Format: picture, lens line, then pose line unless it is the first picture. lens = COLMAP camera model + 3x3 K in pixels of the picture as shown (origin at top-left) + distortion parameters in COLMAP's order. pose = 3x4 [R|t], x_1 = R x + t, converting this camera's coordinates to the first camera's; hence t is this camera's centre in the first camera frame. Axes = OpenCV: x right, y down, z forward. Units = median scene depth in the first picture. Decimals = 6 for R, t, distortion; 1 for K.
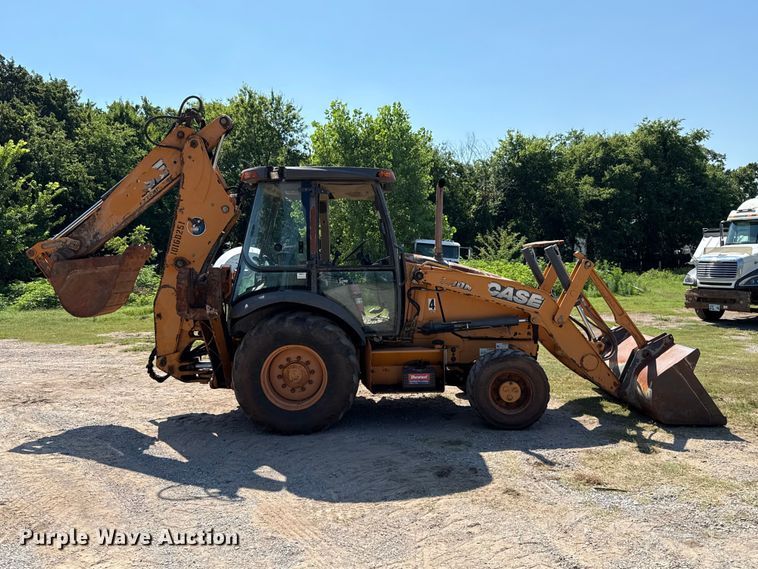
lens RADIAL K [[623.9, 0, 375.2], [0, 623.9, 290.9], [0, 0, 1]] dist [0.152293, -0.282477]
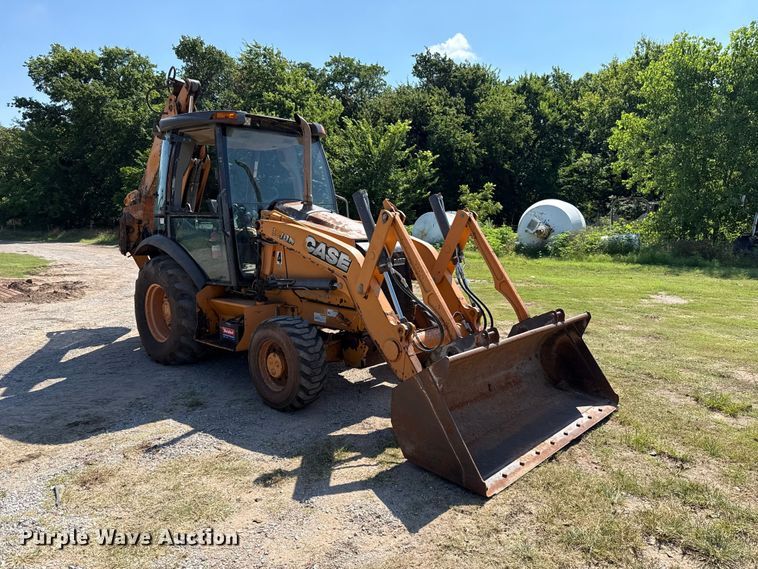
lens RADIAL K [[530.5, 0, 380.7], [0, 530.5, 284.3], [0, 0, 1]] dist [0.082643, -0.113086]
pose [[0.712459, 0.104761, -0.693850, 0.323570], [-0.046677, 0.993678, 0.102101, -0.011484], [0.700159, -0.040356, 0.712845, 0.238331]]
